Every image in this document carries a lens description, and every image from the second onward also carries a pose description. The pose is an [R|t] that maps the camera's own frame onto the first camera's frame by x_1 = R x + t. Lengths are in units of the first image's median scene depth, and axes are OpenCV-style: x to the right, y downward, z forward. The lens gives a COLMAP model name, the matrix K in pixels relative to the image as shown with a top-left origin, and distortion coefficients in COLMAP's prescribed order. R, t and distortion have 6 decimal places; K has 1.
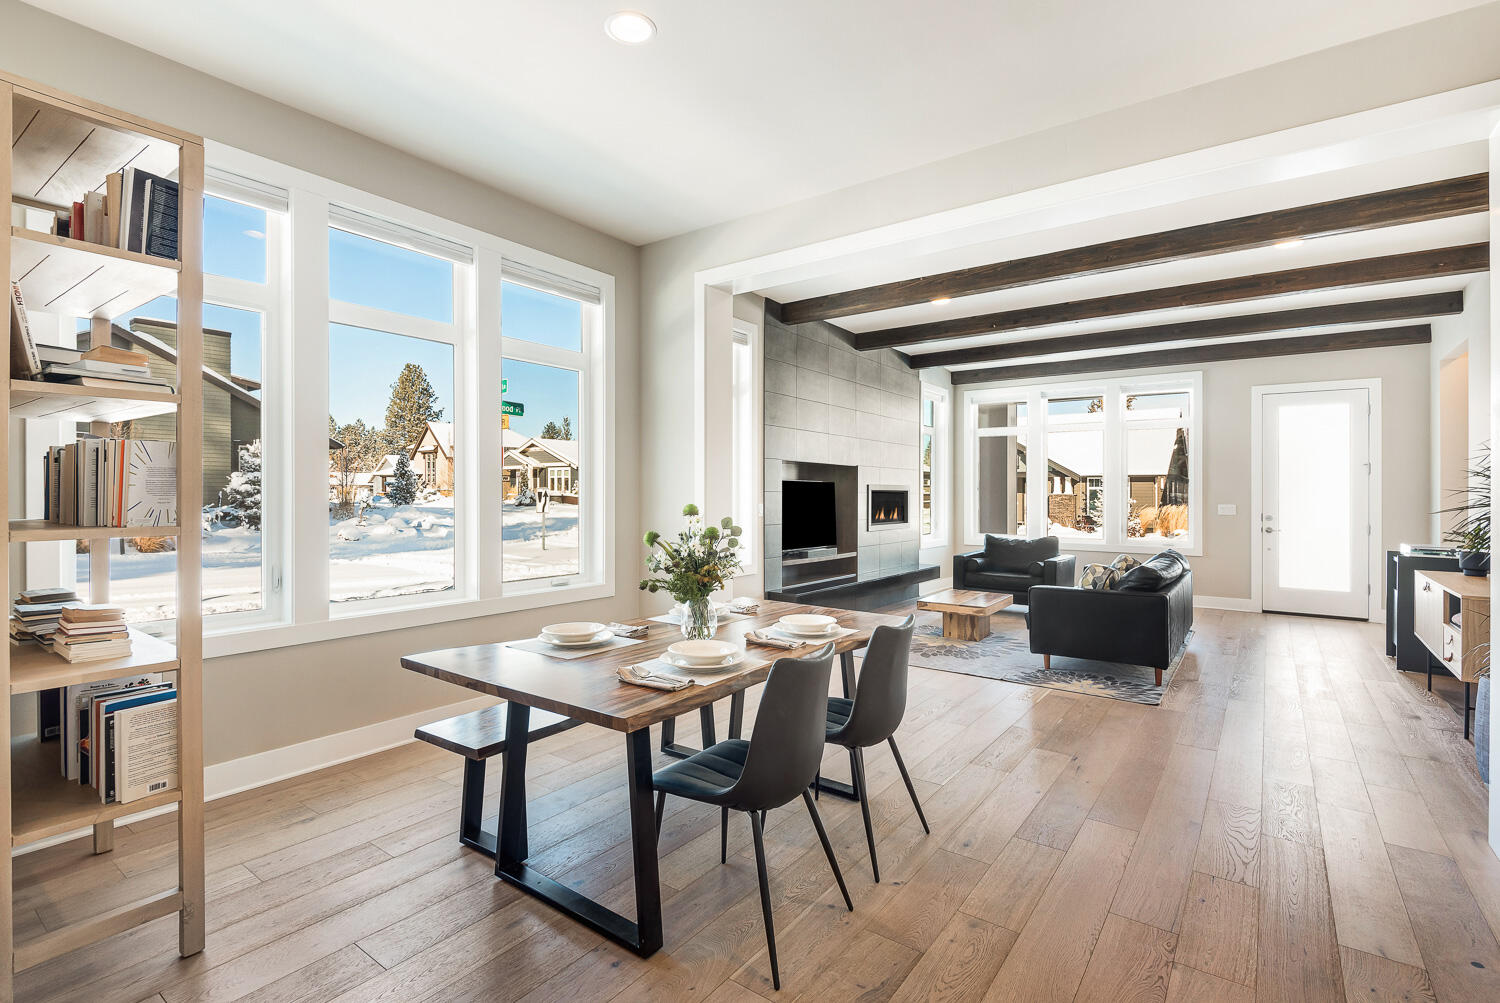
lens RADIAL K [[690.4, 0, 751.5], [0, 690.4, 491.6], [0, 0, 1]] dist [0.024905, -0.013551]
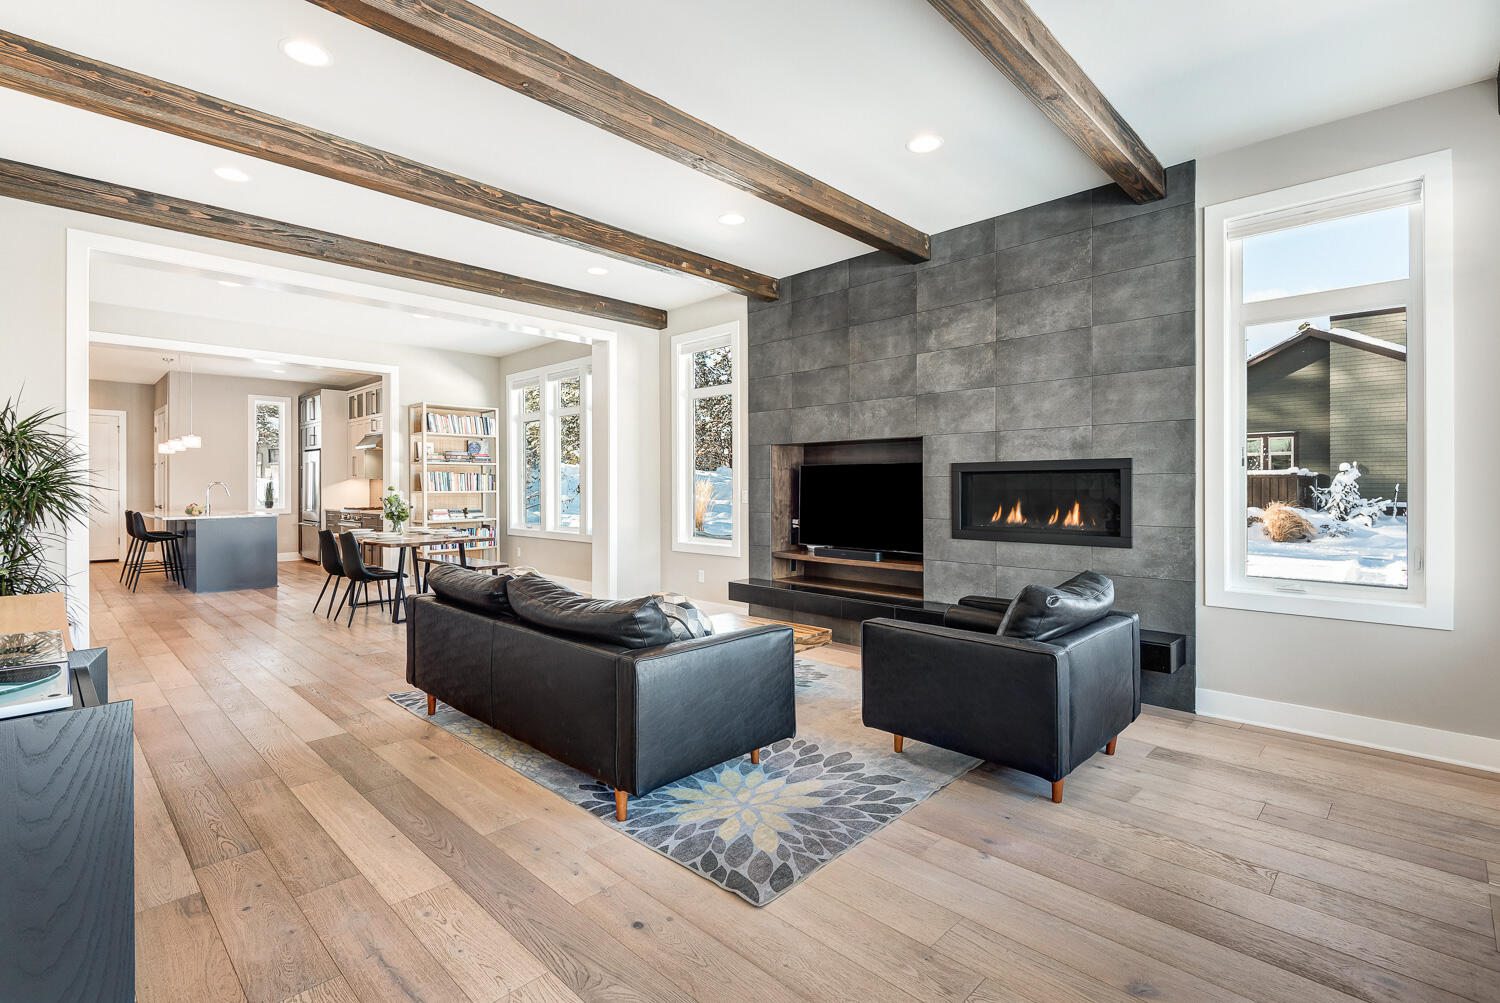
lens RADIAL K [[690.4, 0, 756.6], [0, 690.4, 495.8], [0, 0, 1]] dist [0.024905, -0.013551]
pose [[-0.129437, 0.007867, -0.991556, 0.759582], [0.005167, 0.999960, 0.007259, 0.013367], [0.991574, -0.004184, -0.129473, 0.843632]]
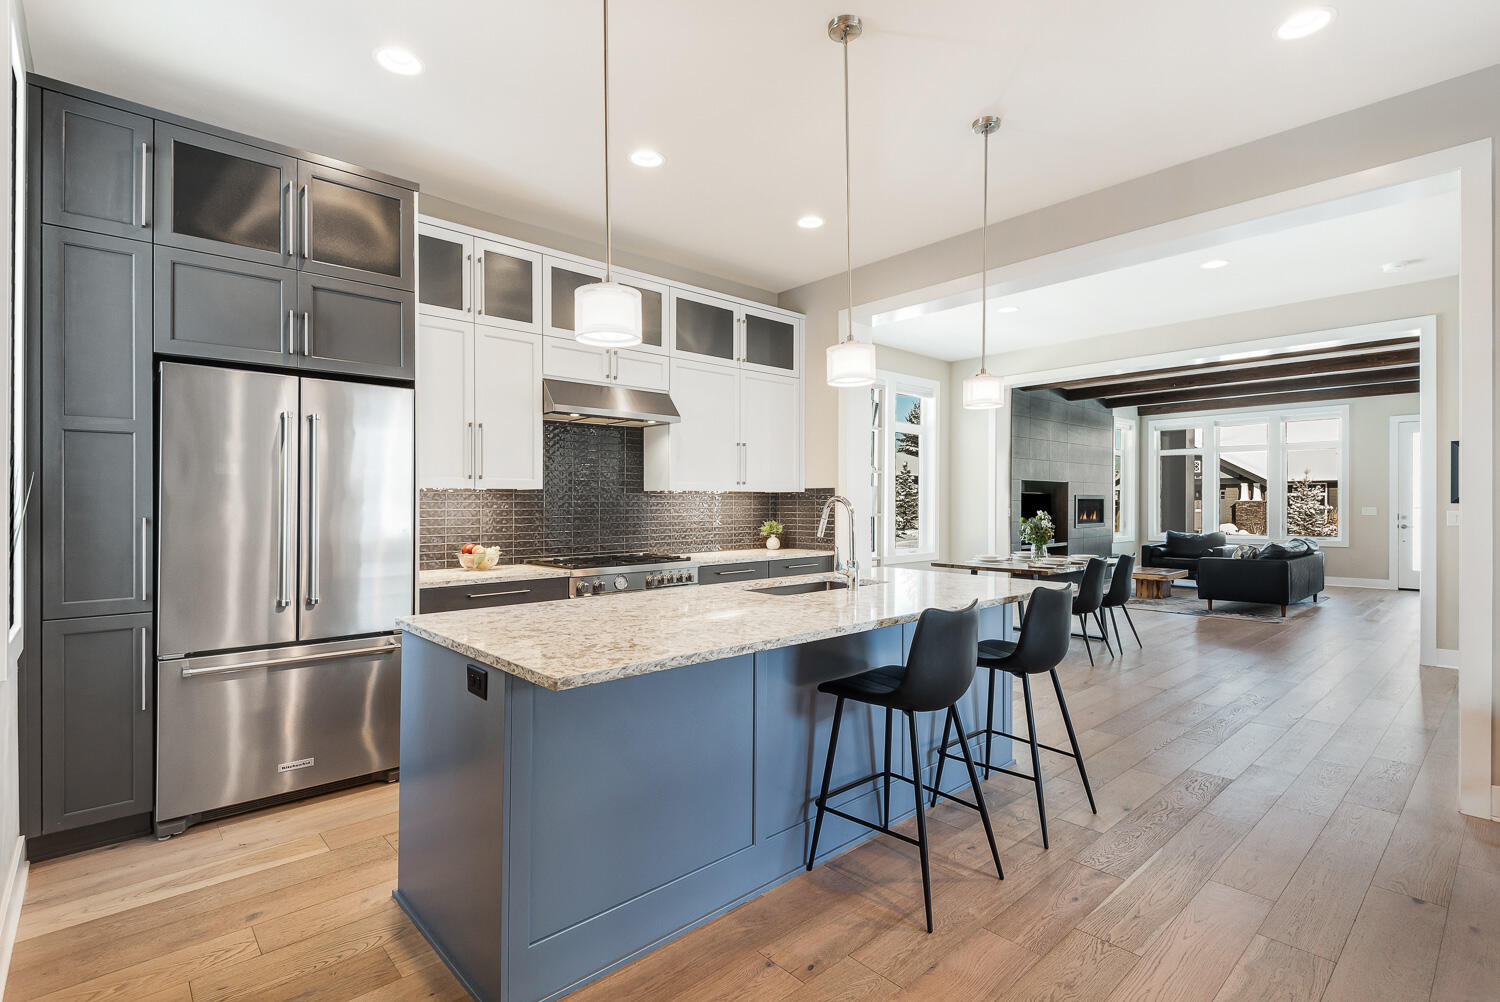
lens RADIAL K [[690.4, 0, 770.7], [0, 690.4, 507.5], [0, 0, 1]] dist [0.024905, -0.013551]
pose [[0.981912, -0.008489, -0.189146, -0.163686], [0.009978, 0.999926, 0.006923, -0.000882], [0.189074, -0.008685, 0.981925, -0.476066]]
